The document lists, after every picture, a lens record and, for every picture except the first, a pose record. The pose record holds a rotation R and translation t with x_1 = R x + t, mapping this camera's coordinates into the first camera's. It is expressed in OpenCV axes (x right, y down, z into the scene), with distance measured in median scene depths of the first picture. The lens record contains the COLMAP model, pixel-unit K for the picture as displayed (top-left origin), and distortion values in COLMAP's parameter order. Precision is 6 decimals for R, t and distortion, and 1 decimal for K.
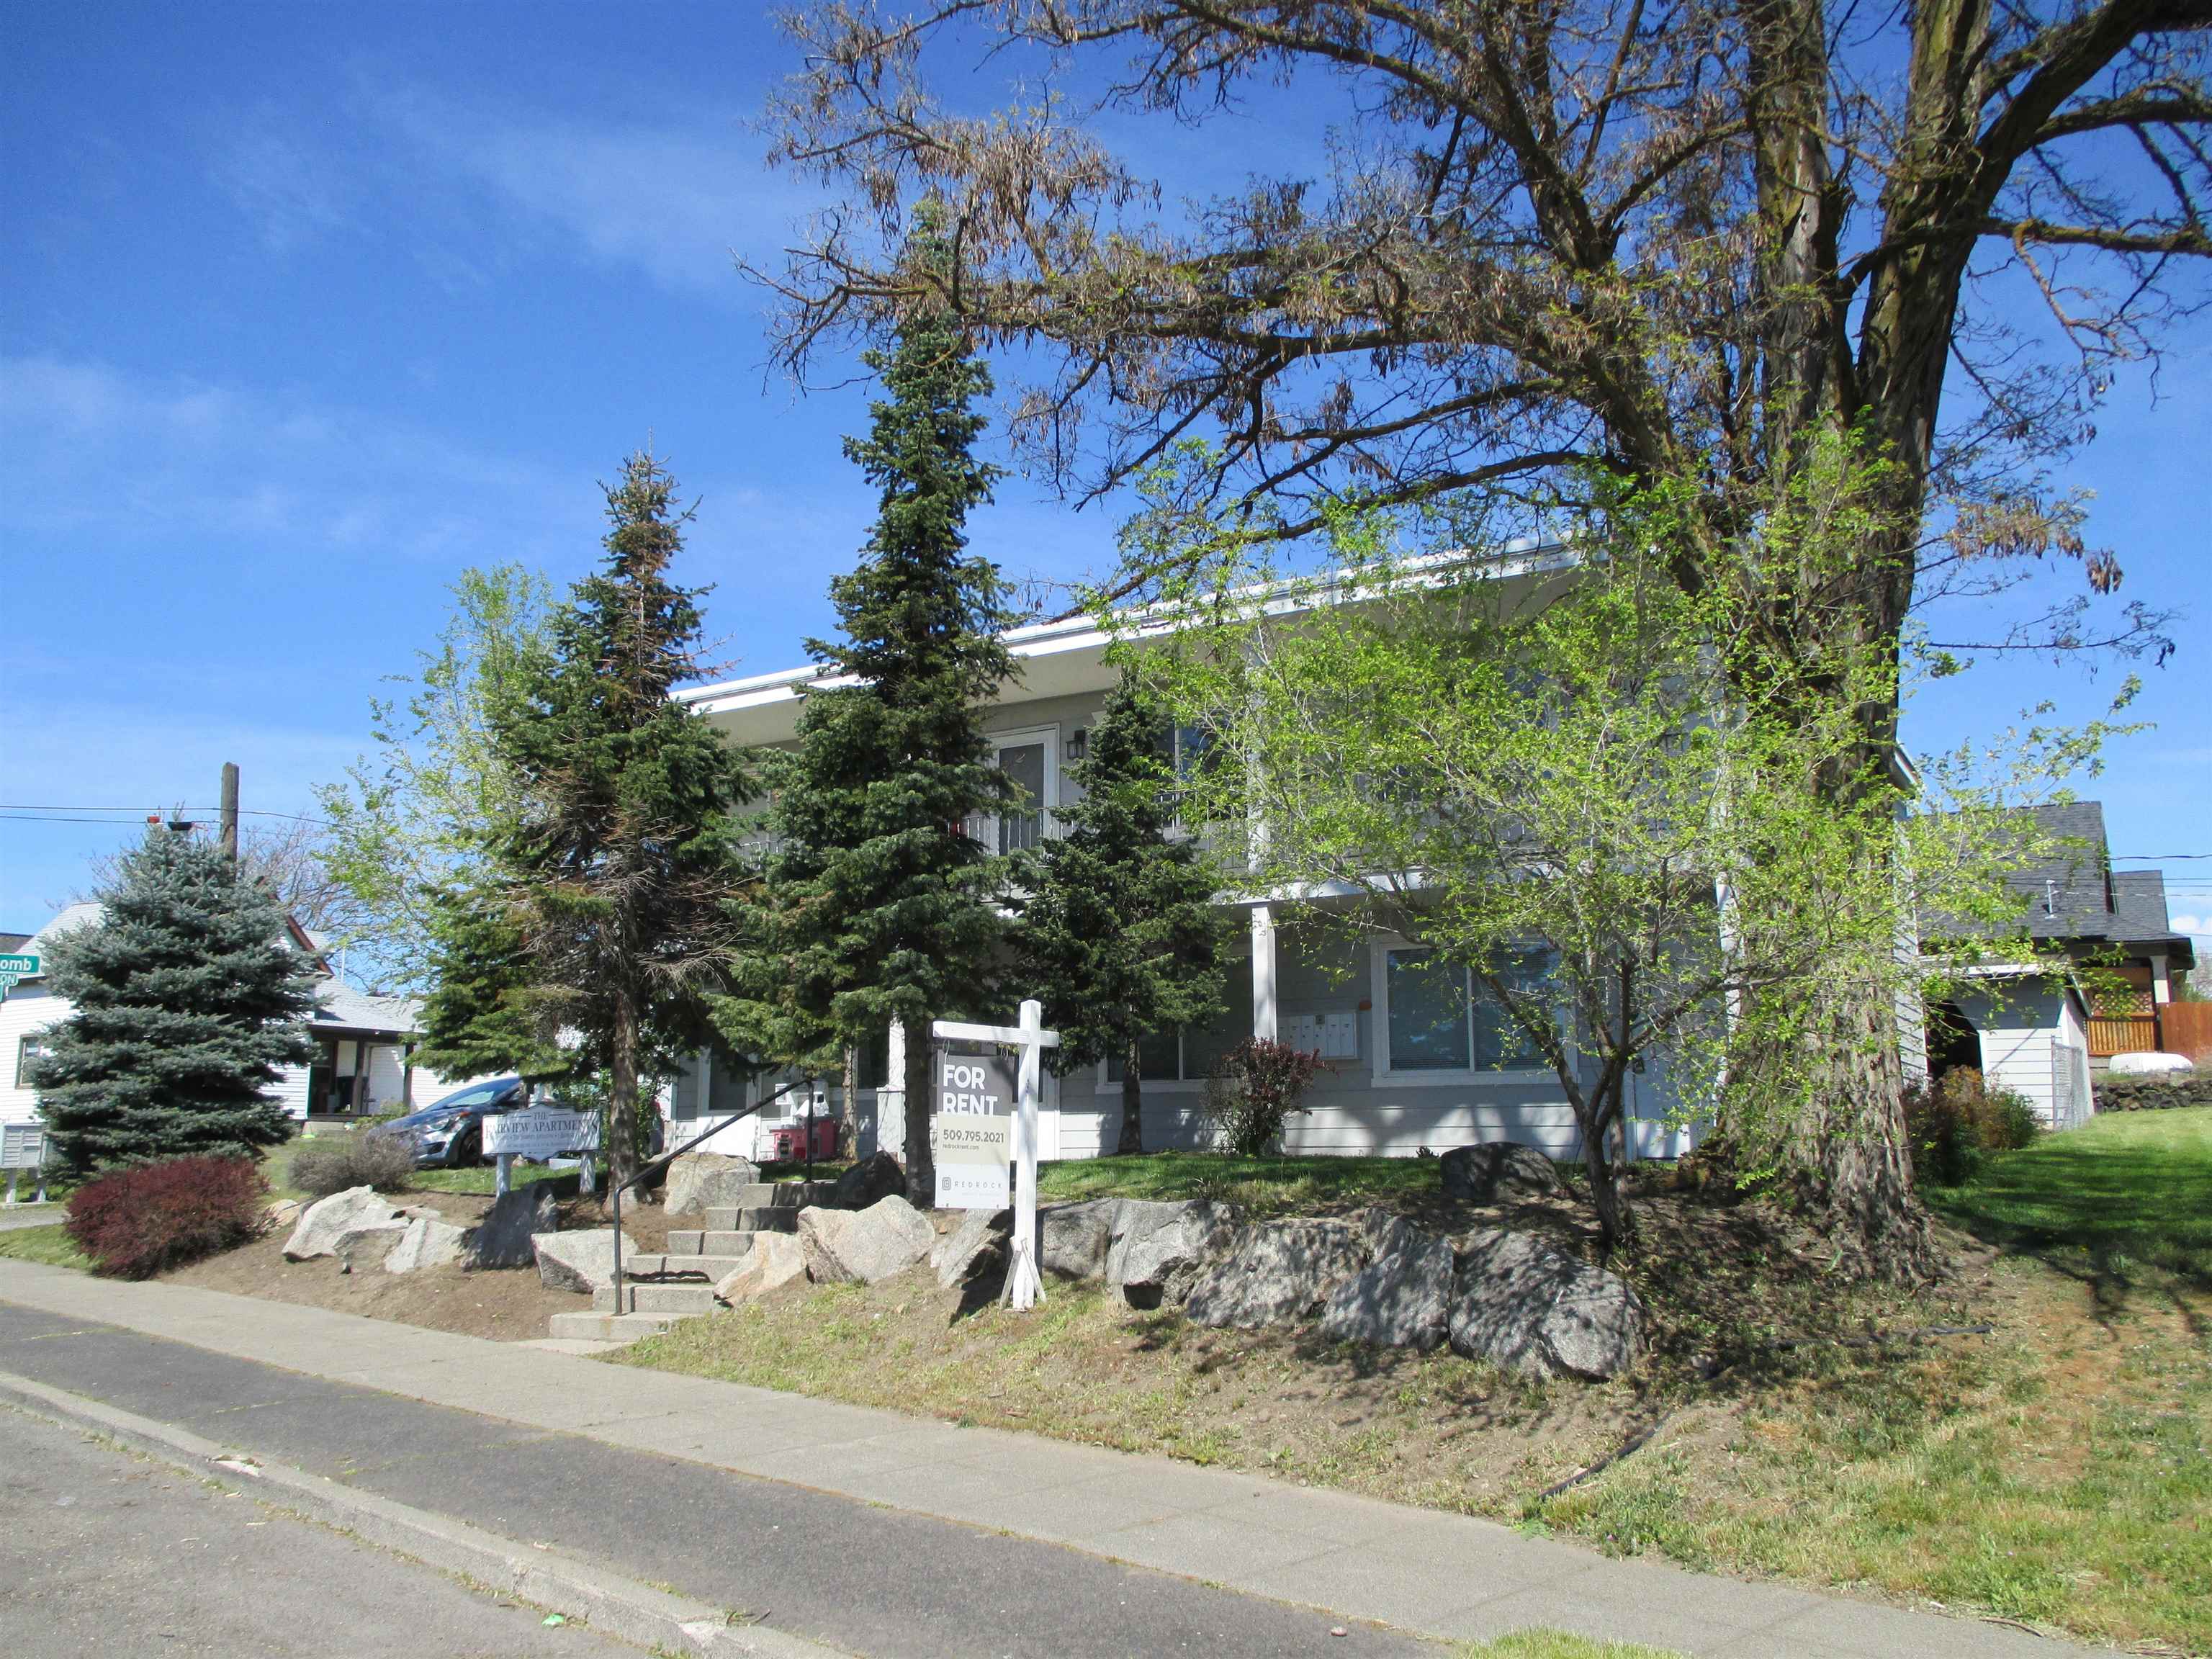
lens RADIAL K [[1839.8, 0, 1094.4], [0, 1839.8, 771.1], [0, 0, 1]] dist [-0.026625, 0.008796]
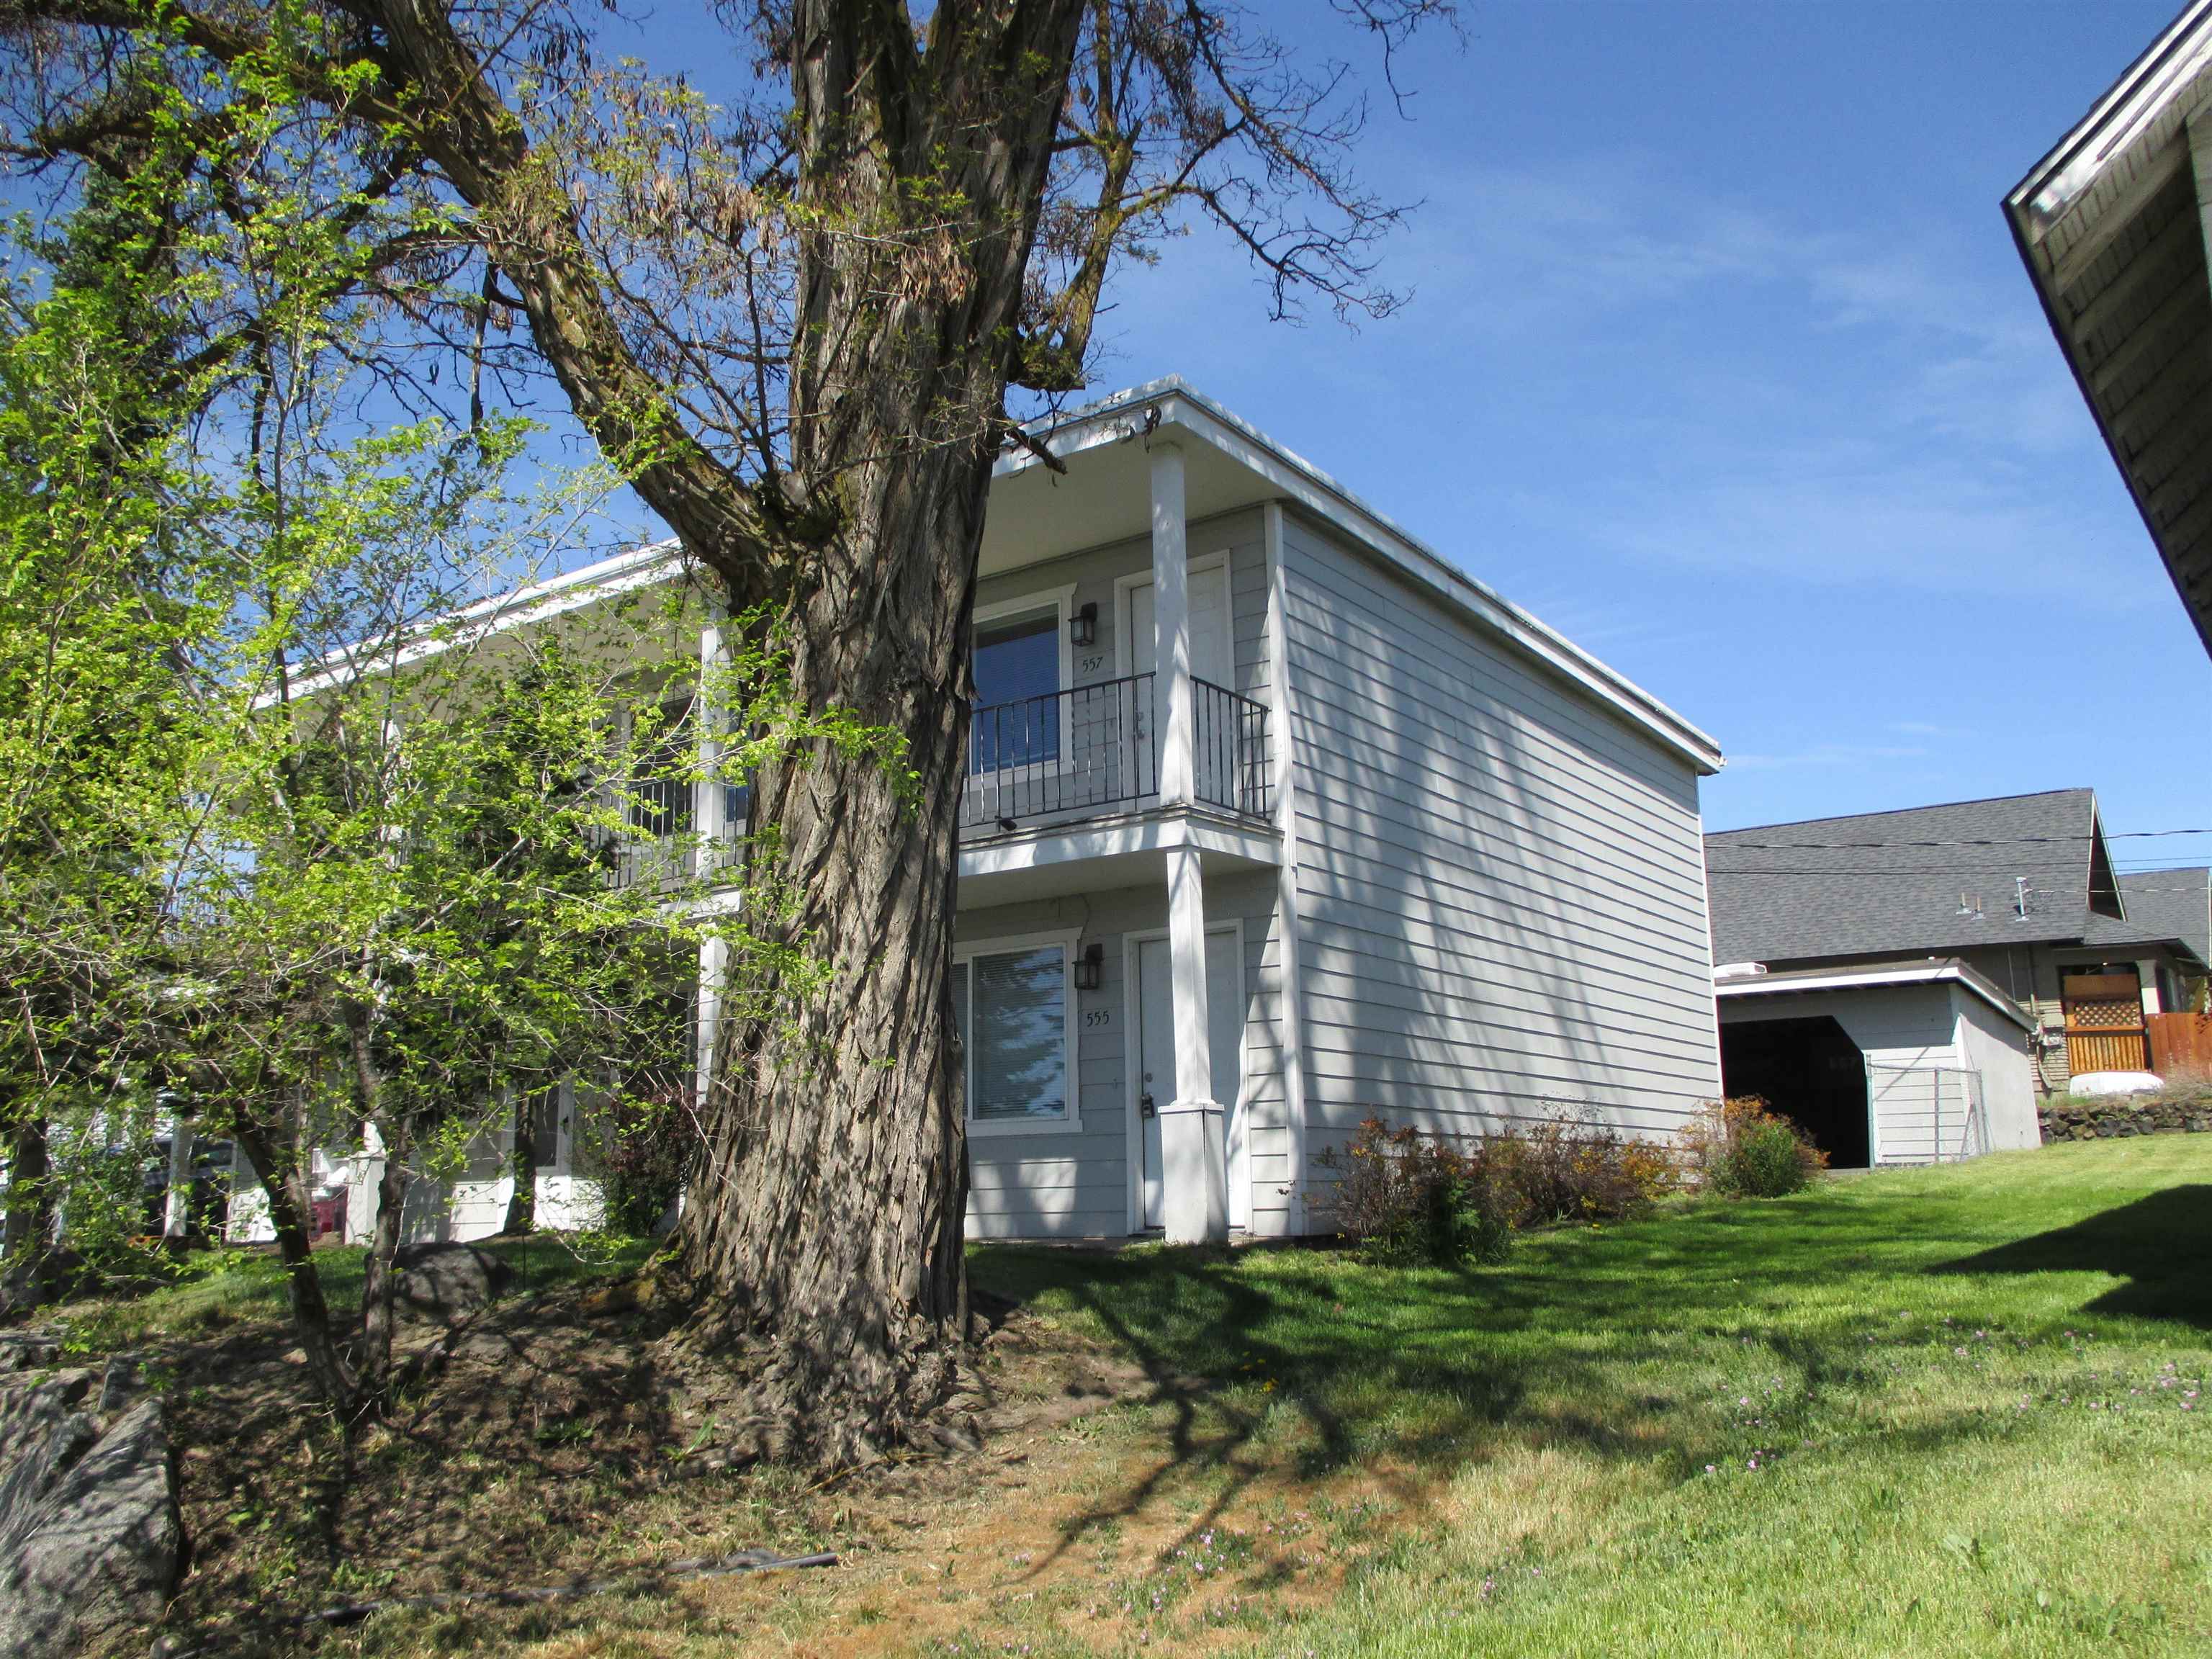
lens RADIAL K [[1839.8, 0, 1094.4], [0, 1839.8, 771.1], [0, 0, 1]] dist [-0.026625, 0.008796]
pose [[0.997425, -0.033737, -0.063294, 0.164788], [0.032290, 0.999196, -0.023748, 0.018151], [0.064044, 0.021643, 0.997712, 0.110931]]
